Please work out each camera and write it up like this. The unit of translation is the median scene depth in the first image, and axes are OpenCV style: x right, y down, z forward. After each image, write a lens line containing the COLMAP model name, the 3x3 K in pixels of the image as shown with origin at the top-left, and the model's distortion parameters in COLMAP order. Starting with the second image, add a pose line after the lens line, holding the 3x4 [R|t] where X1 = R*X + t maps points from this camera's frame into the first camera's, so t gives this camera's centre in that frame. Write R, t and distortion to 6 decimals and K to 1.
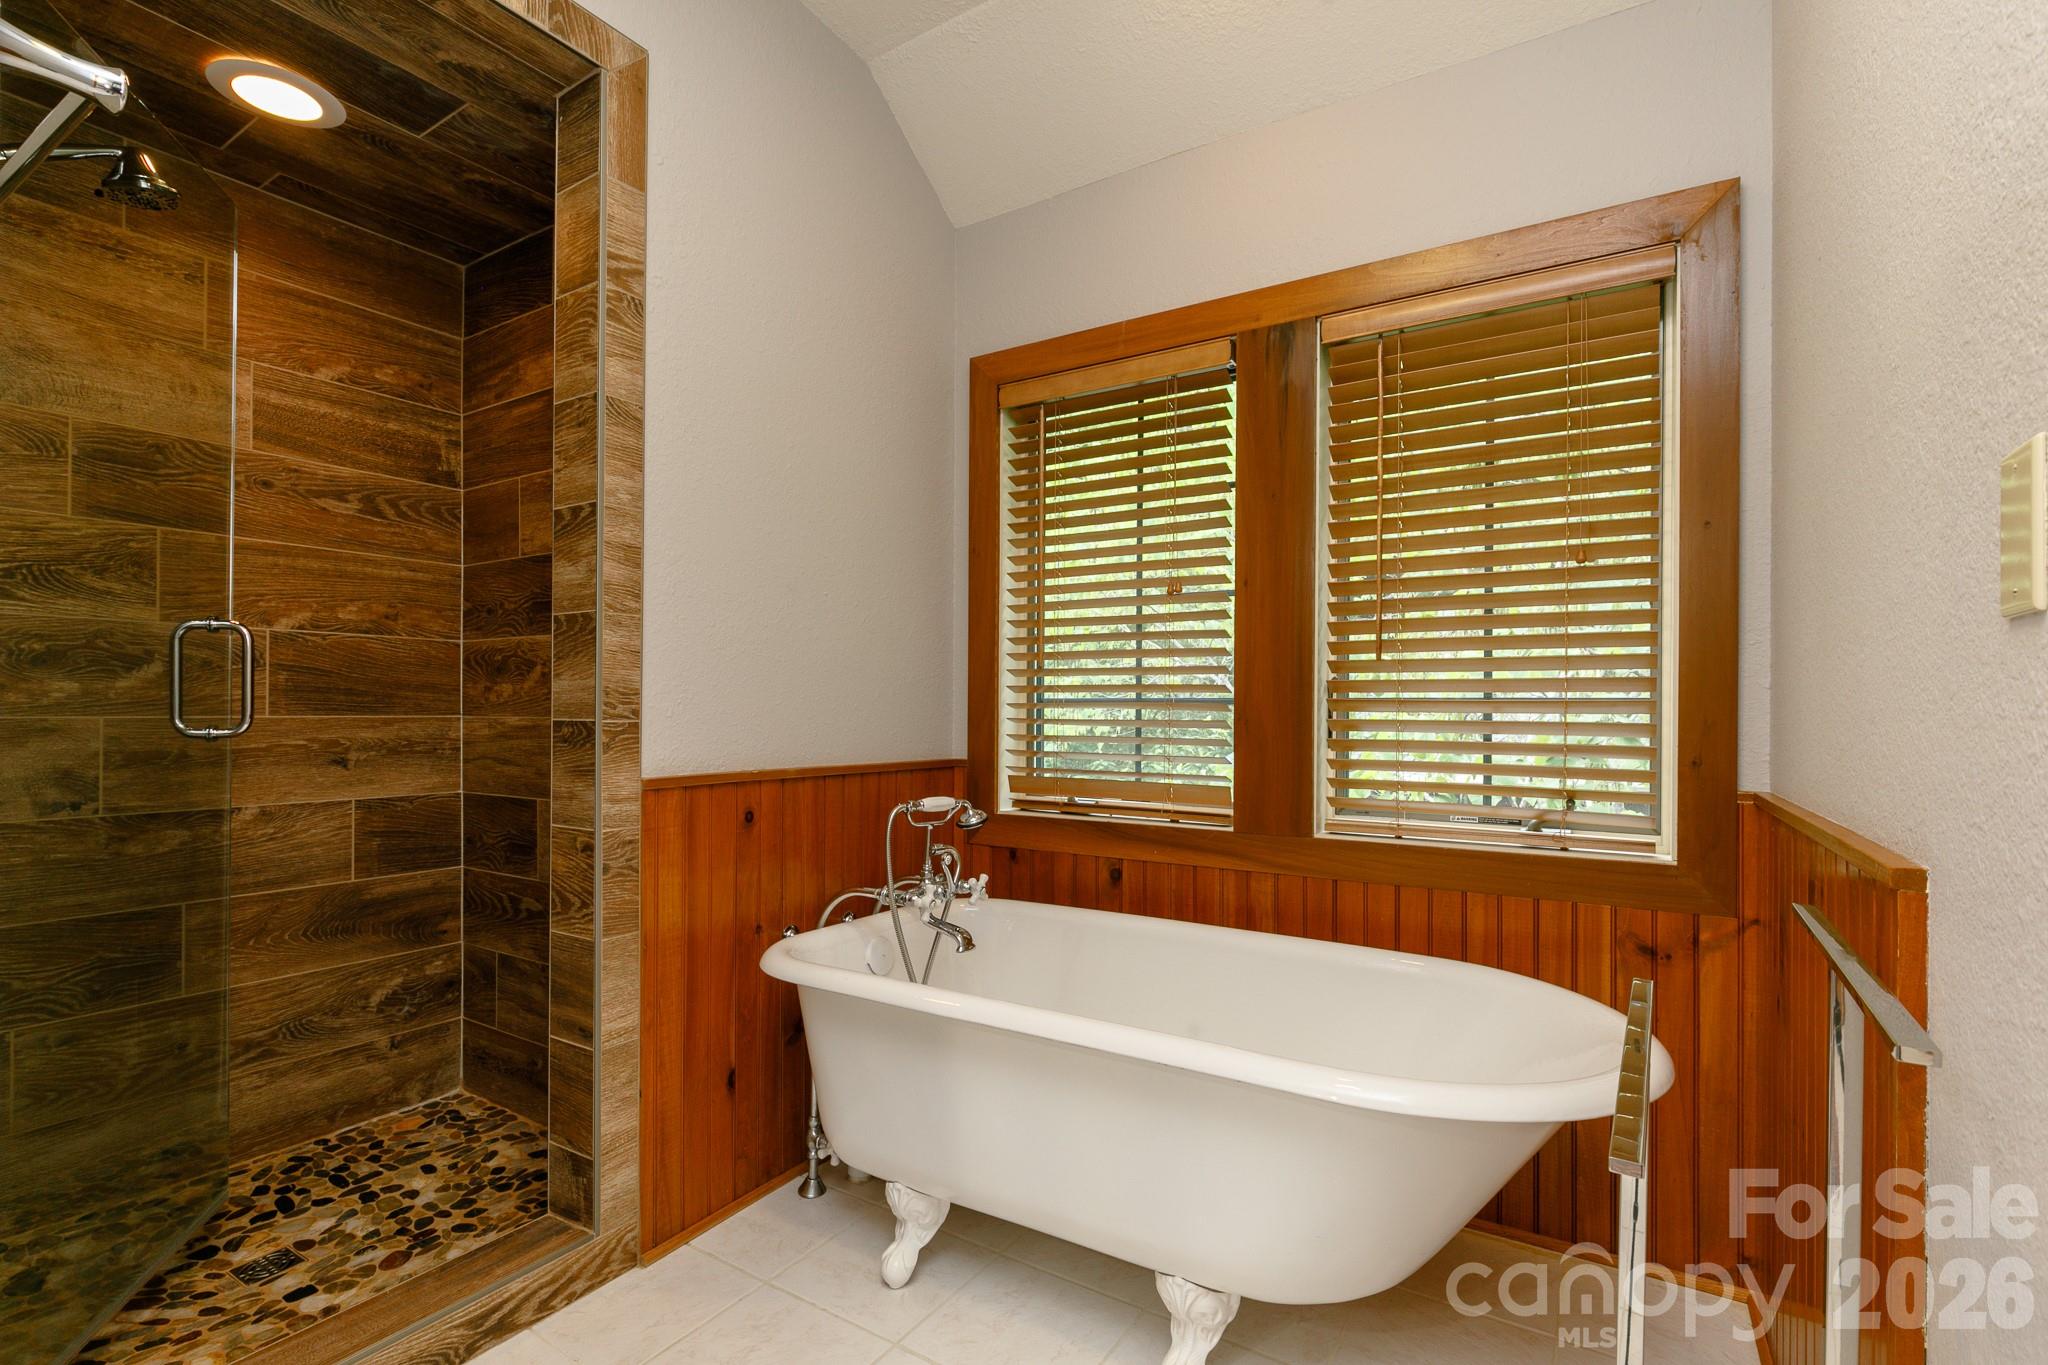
lens RADIAL K [[909.5, 0, 1027.7], [0, 909.5, 693.1], [0, 0, 1]] dist [0.005818, -0.000511]
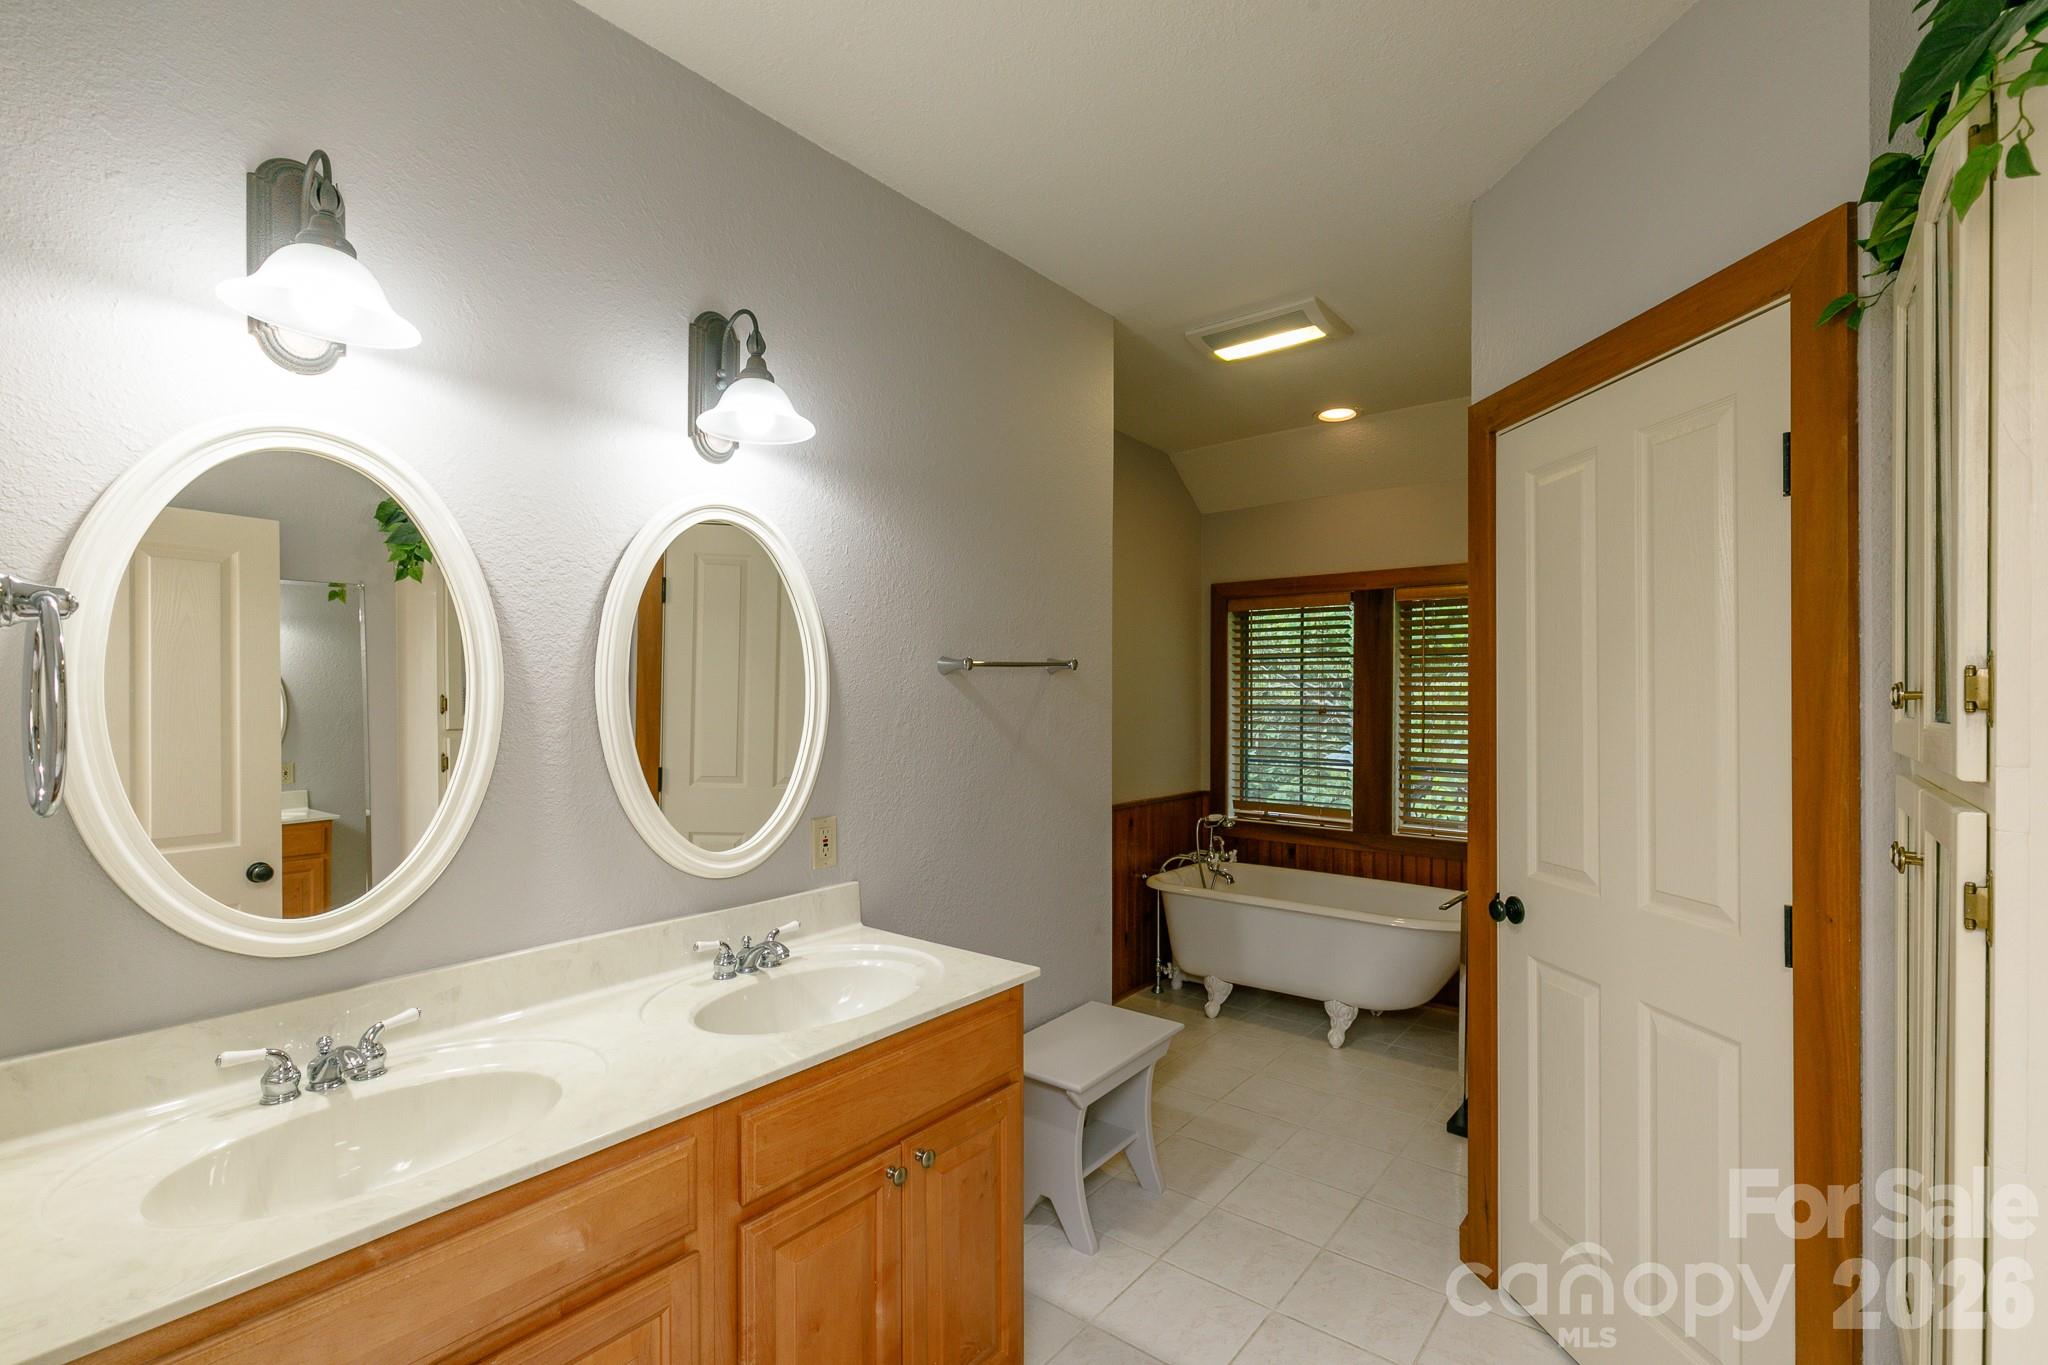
lens RADIAL K [[909.5, 0, 1022.3], [0, 909.5, 687.0], [0, 0, 1]] dist [0.005818, -0.000511]
pose [[0.993335, -0.004386, -0.115178, -0.290263], [0.005571, 0.999935, 0.009969, -0.207686], [0.115127, -0.010544, 0.993295, -1.177966]]
